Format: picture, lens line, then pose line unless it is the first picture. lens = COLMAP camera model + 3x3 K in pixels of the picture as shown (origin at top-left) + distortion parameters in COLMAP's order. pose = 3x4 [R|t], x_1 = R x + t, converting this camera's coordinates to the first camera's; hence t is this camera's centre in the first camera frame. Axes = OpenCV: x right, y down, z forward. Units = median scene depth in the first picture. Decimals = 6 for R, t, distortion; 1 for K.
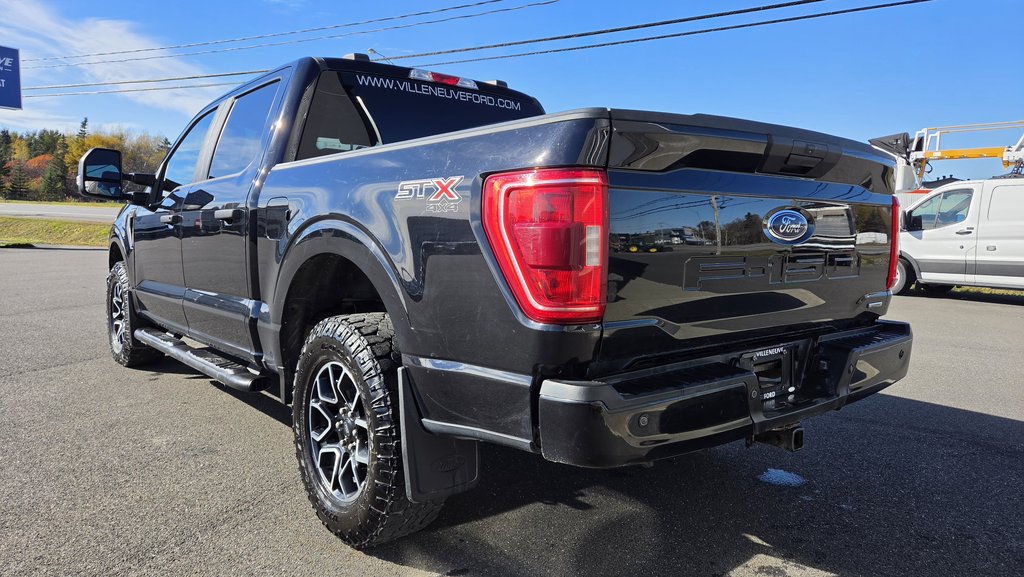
lens RADIAL K [[687.9, 0, 512.0], [0, 687.9, 288.5], [0, 0, 1]] dist [0.081579, -0.051464]
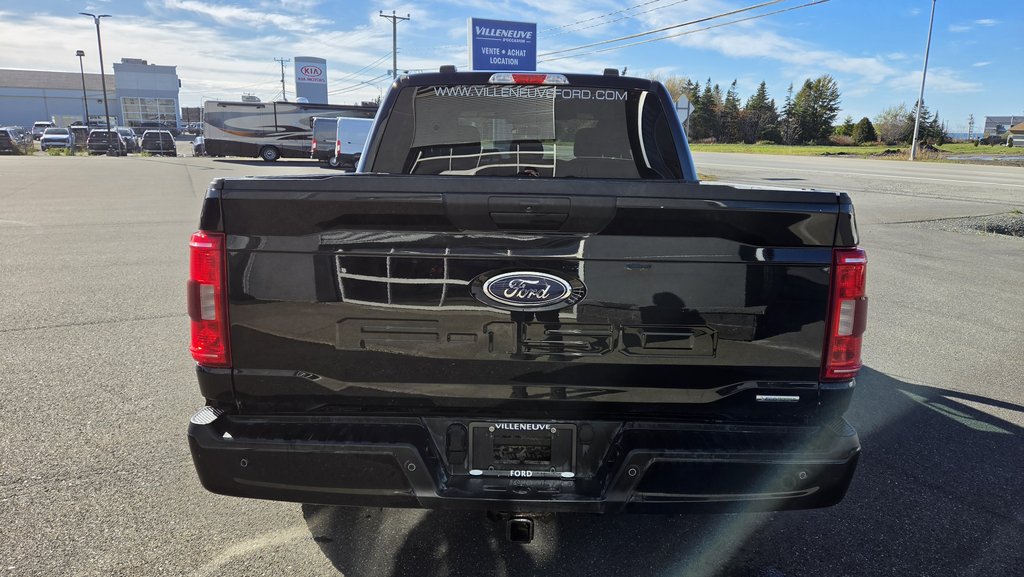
lens RADIAL K [[687.9, 0, 512.0], [0, 687.9, 288.5], [0, 0, 1]] dist [0.081579, -0.051464]
pose [[0.753983, 0.130230, -0.643856, 0.567072], [-0.069359, 0.990455, 0.119113, -0.117474], [0.653222, -0.045152, 0.755819, 0.208061]]
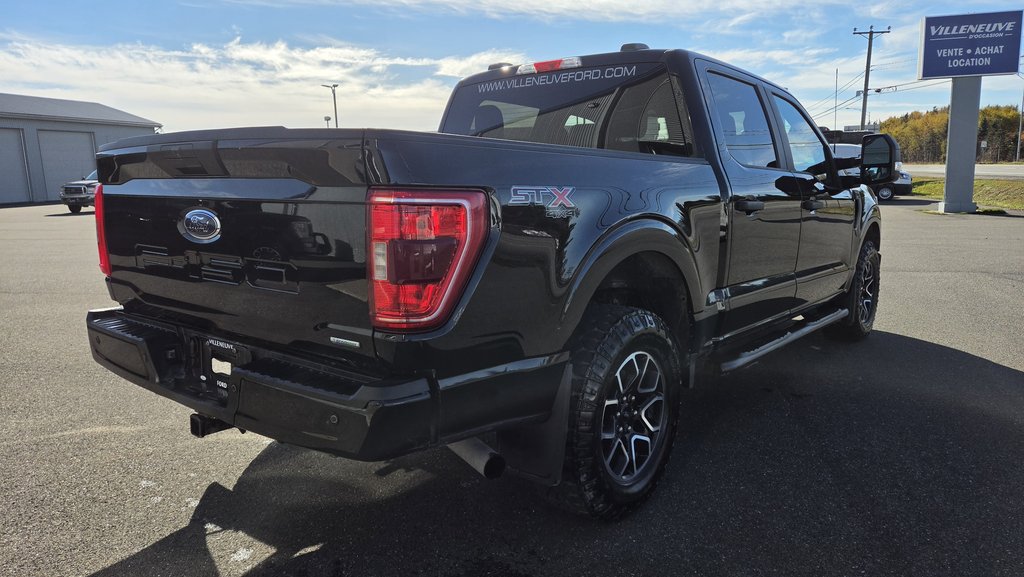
lens RADIAL K [[686.6, 0, 514.6], [0, 686.6, 302.3], [0, 0, 1]] dist [0.071507, -0.047239]
pose [[0.187962, 0.155536, -0.969783, 0.917714], [-0.084969, 0.986255, 0.141709, -0.099621], [0.978494, 0.055765, 0.198594, 0.764474]]
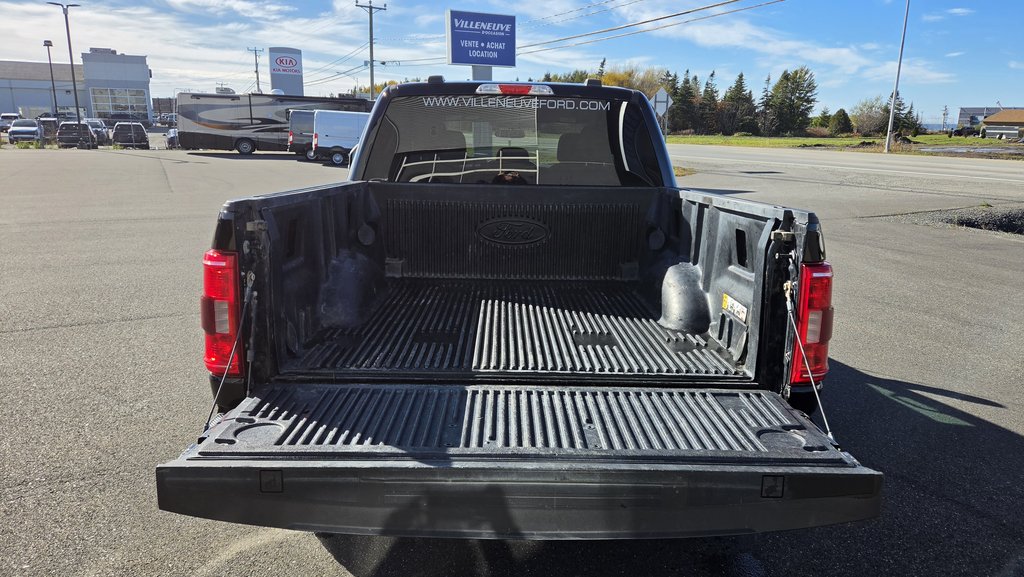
lens RADIAL K [[689.7, 0, 507.7], [0, 689.7, 296.3], [0, 0, 1]] dist [0.080252, -0.044729]
pose [[0.769973, 0.139905, -0.622549, 0.581515], [-0.066492, 0.987947, 0.139782, -0.139348], [0.634602, -0.066234, 0.769995, 0.168979]]
